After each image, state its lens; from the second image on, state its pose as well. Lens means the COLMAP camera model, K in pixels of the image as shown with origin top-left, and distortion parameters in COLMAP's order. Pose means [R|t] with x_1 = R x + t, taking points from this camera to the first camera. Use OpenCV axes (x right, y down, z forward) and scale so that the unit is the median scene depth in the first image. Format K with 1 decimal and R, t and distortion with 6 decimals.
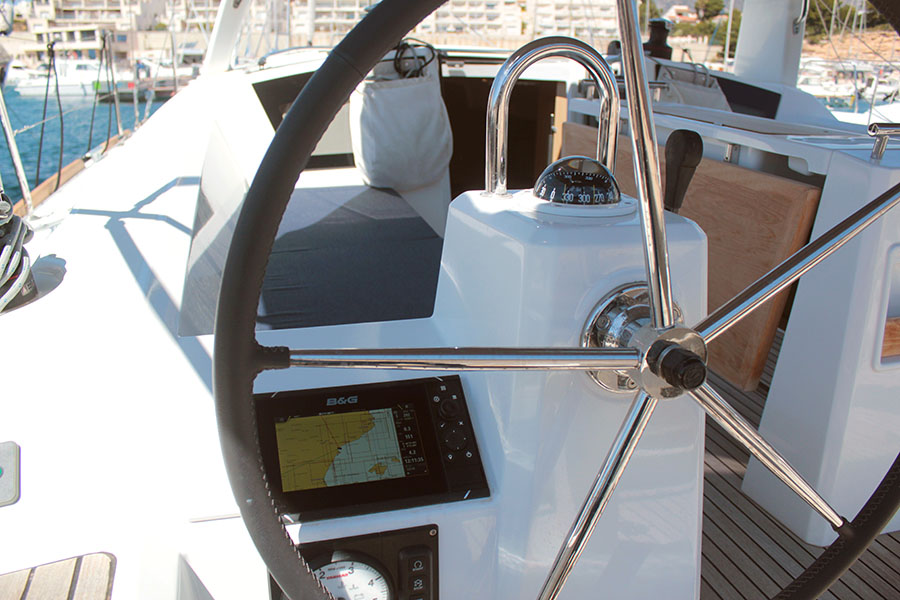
lens RADIAL K [[768.7, 0, 450.0], [0, 768.7, 300.0], [0, 0, 1]] dist [-0.165294, 0.182073]
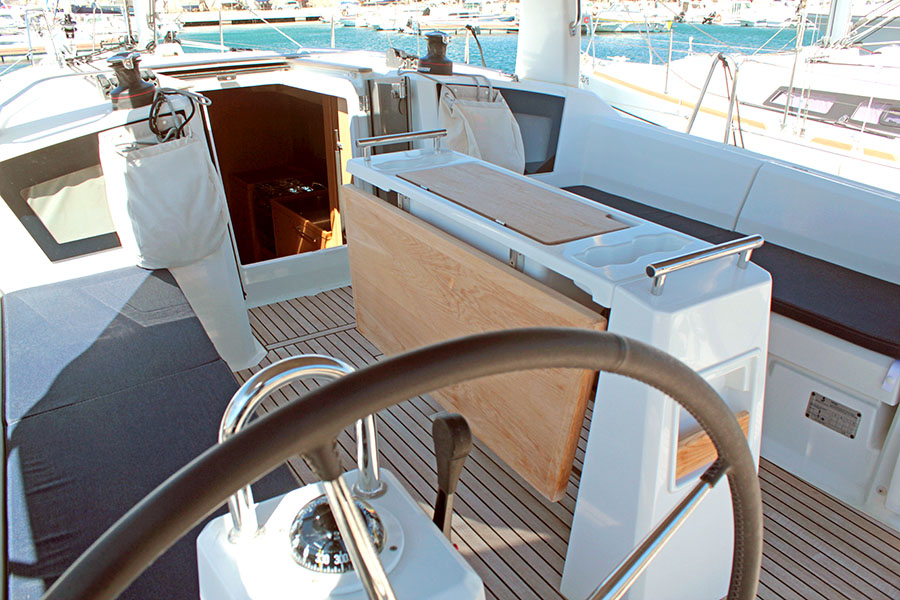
lens RADIAL K [[768.7, 0, 450.0], [0, 768.7, 300.0], [0, 0, 1]] dist [-0.165294, 0.182073]
pose [[0.965683, -0.140092, 0.218704, 0.045919], [0.118219, 0.986860, 0.110147, -0.160932], [-0.231261, -0.080512, 0.969555, 0.045043]]
